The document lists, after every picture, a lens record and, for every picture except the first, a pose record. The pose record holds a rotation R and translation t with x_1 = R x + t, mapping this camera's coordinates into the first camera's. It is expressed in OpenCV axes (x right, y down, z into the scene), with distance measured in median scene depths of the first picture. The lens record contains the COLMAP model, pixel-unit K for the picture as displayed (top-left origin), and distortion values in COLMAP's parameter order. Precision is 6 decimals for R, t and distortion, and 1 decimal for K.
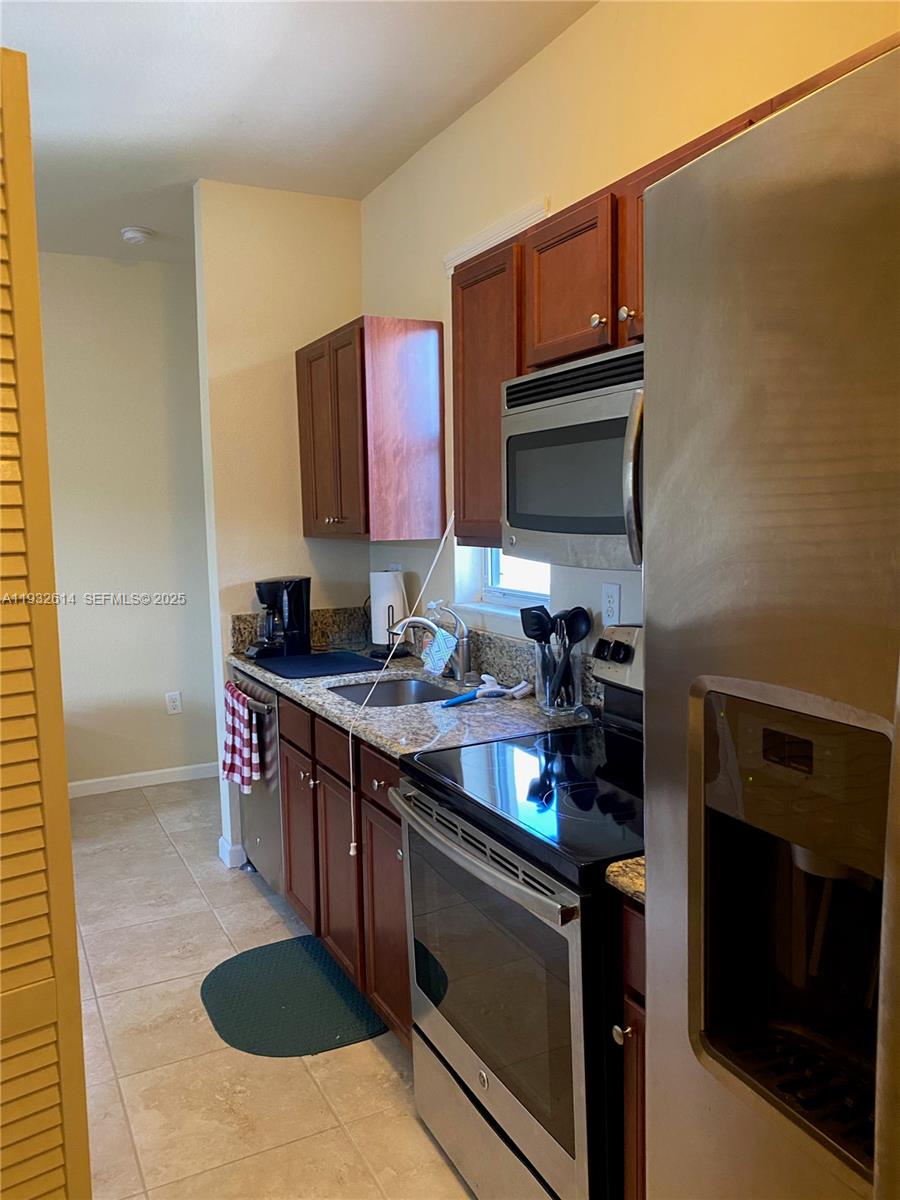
lens RADIAL K [[903.6, 0, 450.0], [0, 903.6, 600.0], [0, 0, 1]] dist [-0.034186, 0.002776]
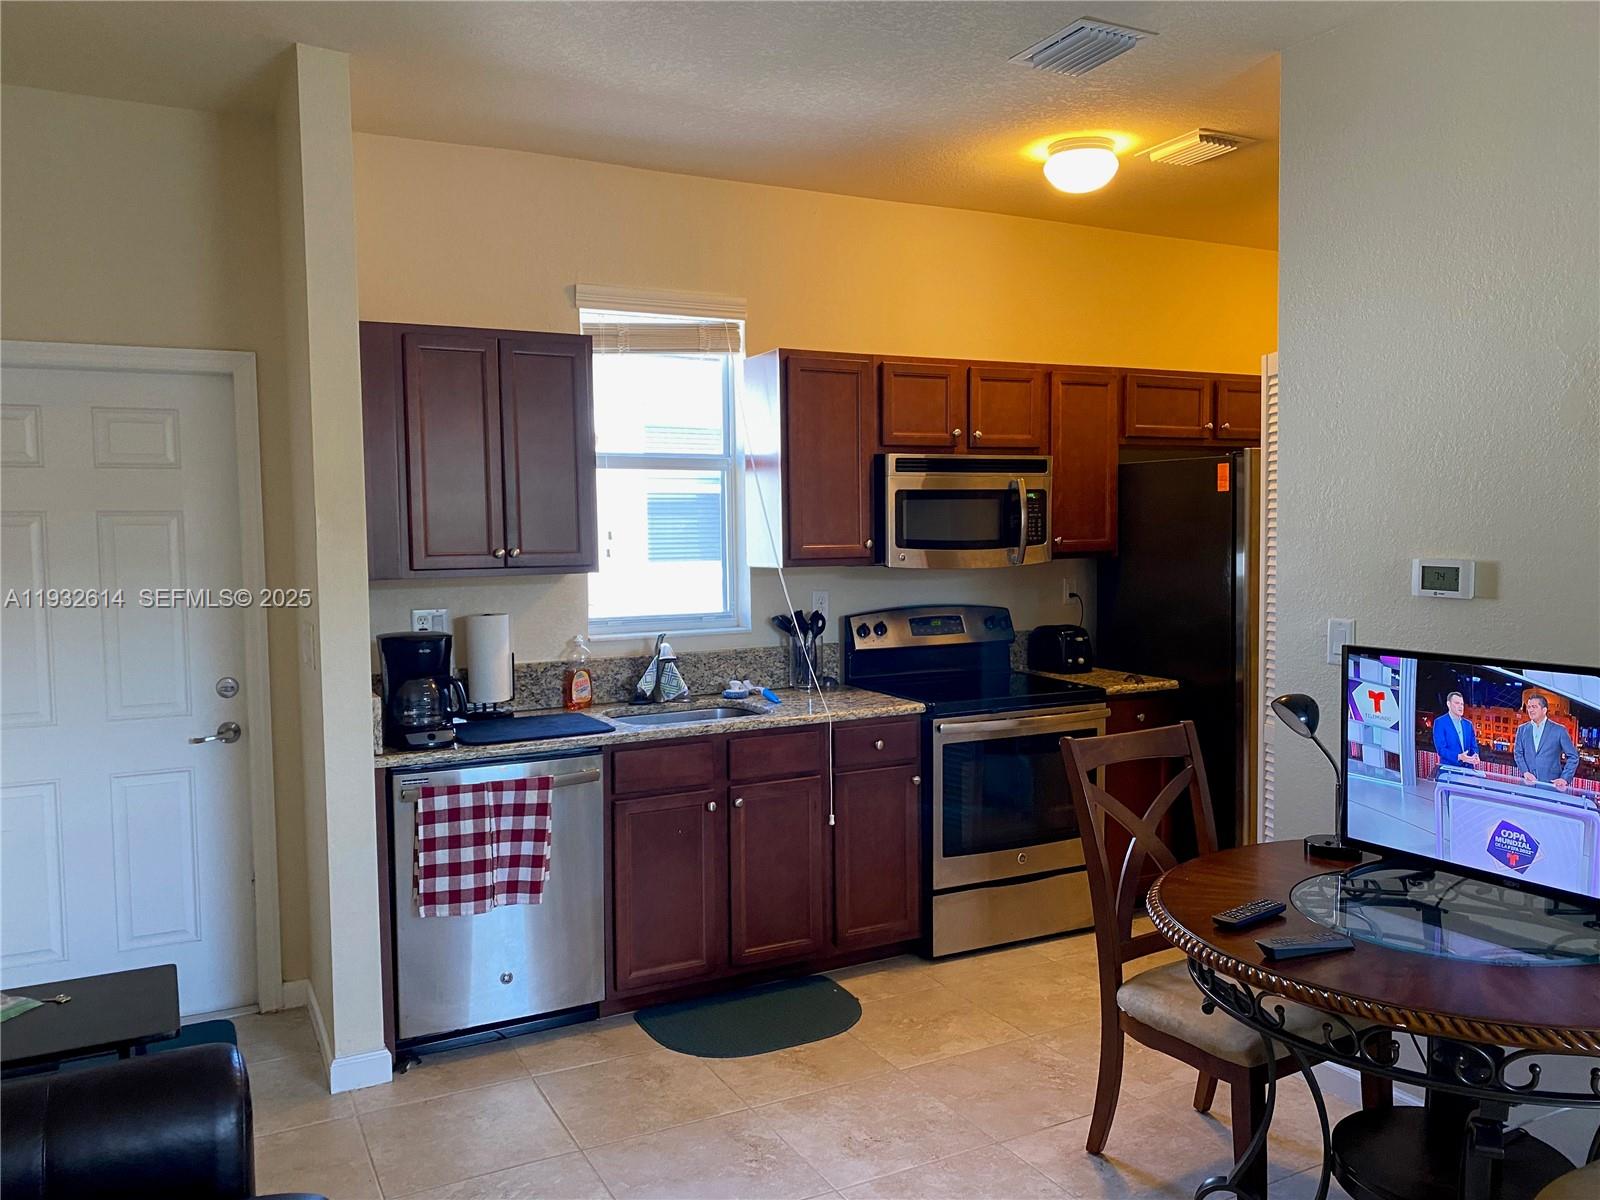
lens RADIAL K [[1232.5, 0, 800.0], [0, 1232.5, 600.0], [0, 0, 1]] dist [0.001136, -0.000440]
pose [[0.005451, -0.036899, 0.999304, -1.825509], [0.121490, 0.991941, 0.035965, -0.081535], [-0.992578, 0.121209, 0.009890, 1.041935]]
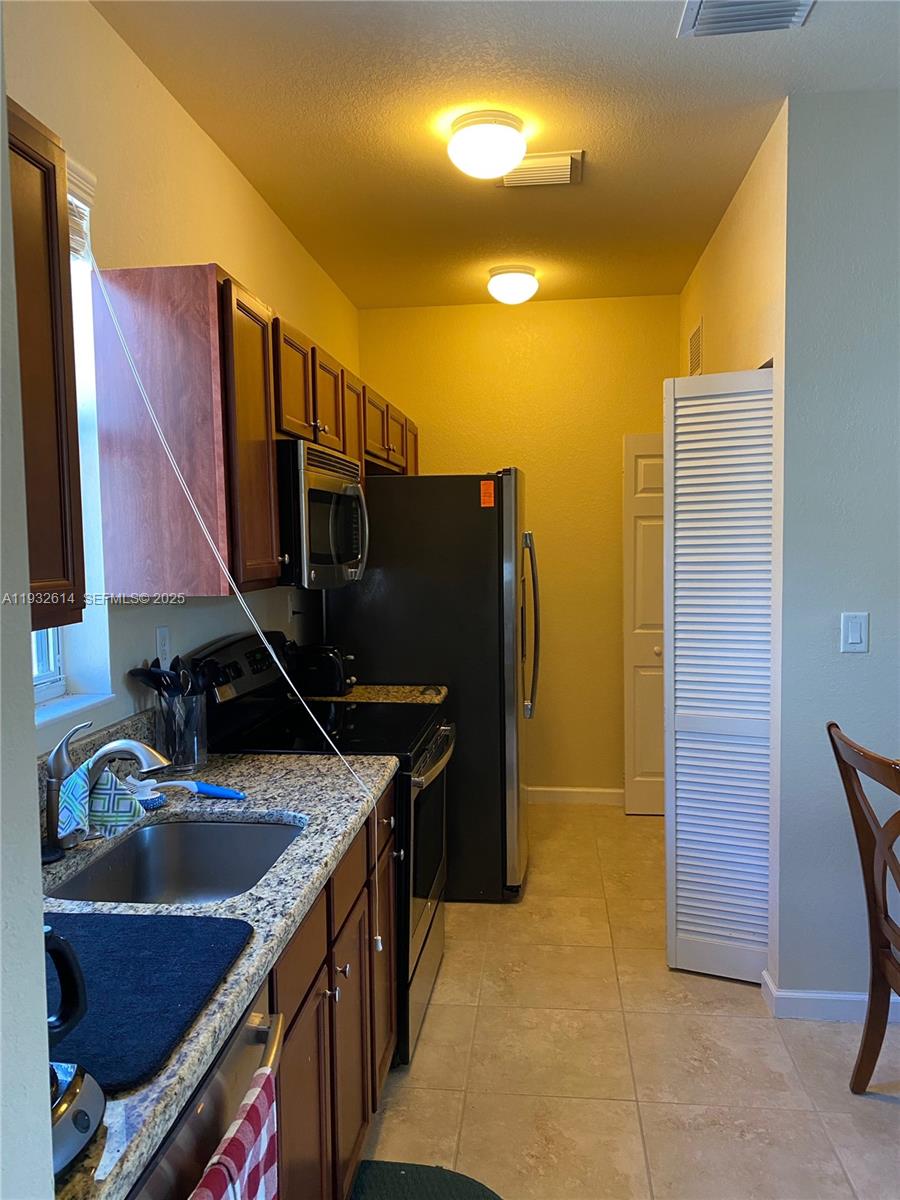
lens RADIAL K [[924.4, 0, 450.0], [0, 924.4, 600.0], [0, 0, 1]] dist [0.001136, -0.000440]
pose [[-0.835672, -0.008994, 0.549155, -0.683010], [0.084509, 0.985853, 0.144747, -0.176240], [-0.542688, 0.167369, -0.823090, 1.723999]]
